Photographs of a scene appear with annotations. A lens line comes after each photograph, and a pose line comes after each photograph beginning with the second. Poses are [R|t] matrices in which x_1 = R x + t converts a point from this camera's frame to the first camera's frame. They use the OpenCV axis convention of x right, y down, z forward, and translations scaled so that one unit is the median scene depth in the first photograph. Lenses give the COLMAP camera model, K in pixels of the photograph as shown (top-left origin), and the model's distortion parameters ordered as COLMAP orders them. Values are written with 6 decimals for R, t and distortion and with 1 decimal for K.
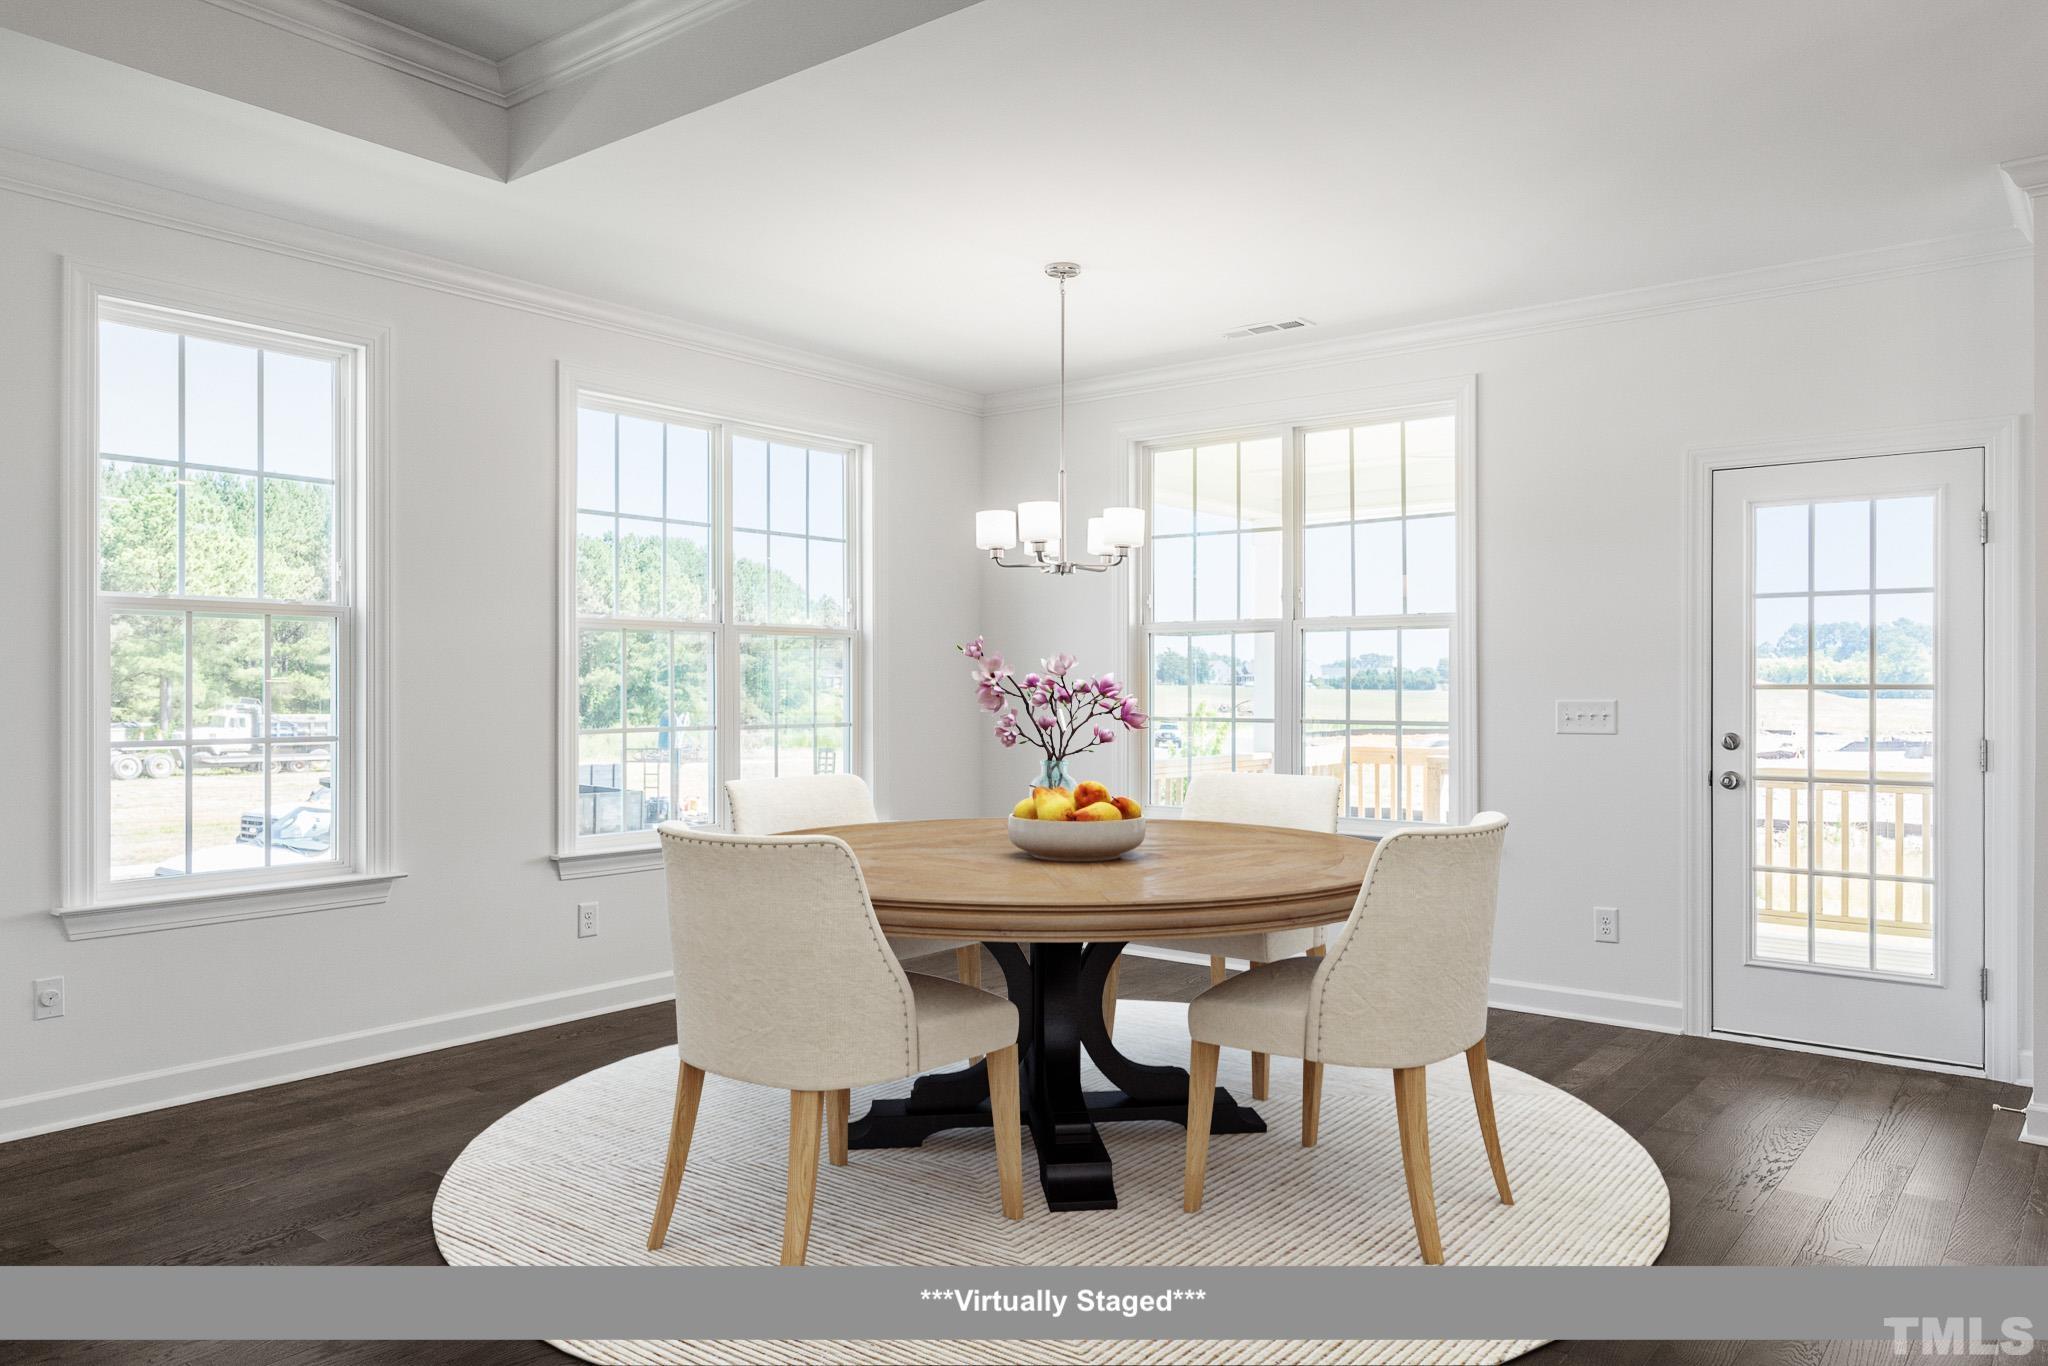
lens RADIAL K [[1331.7, 0, 1017.8], [0, 1331.7, 695.9], [0, 0, 1]] dist [-0.005388, 0.002150]
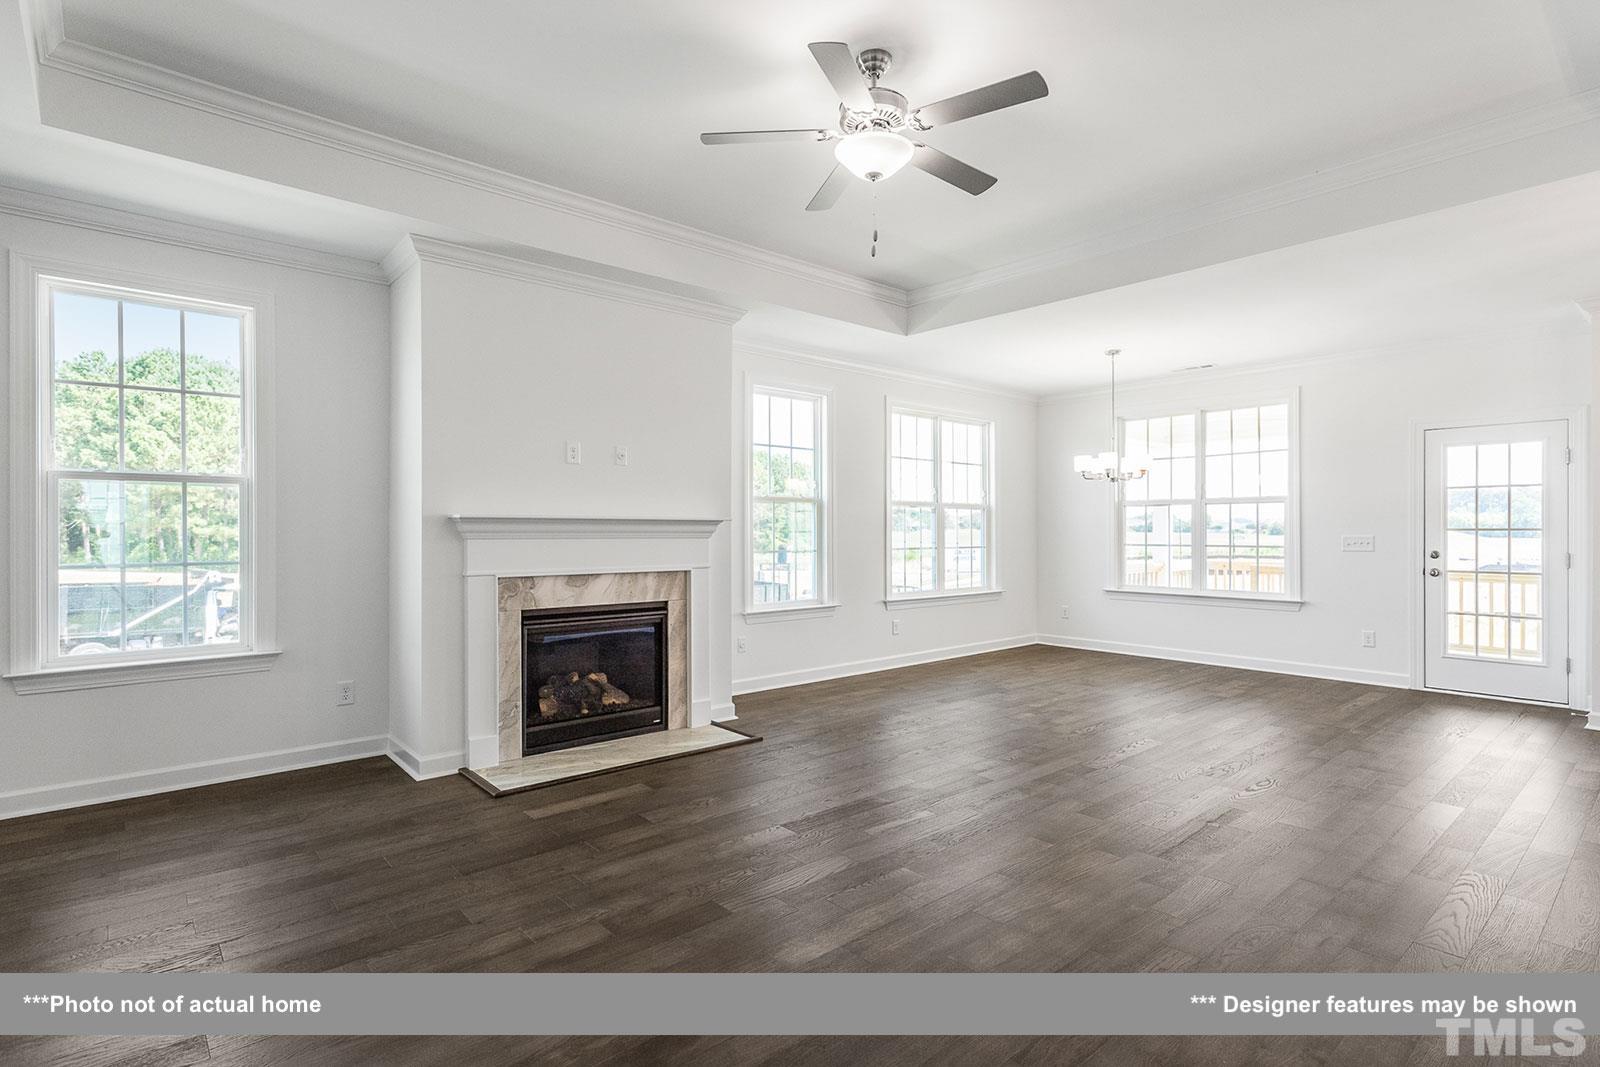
lens RADIAL K [[774.8, 0, 801.1], [0, 774.8, 534.0], [0, 0, 1]] dist [0.006335, 0.001196]
pose [[0.986284, -0.000075, -0.165057, -0.277157], [-0.000360, 0.999997, -0.002605, 0.003816], [0.165057, 0.002629, 0.986281, -0.430670]]
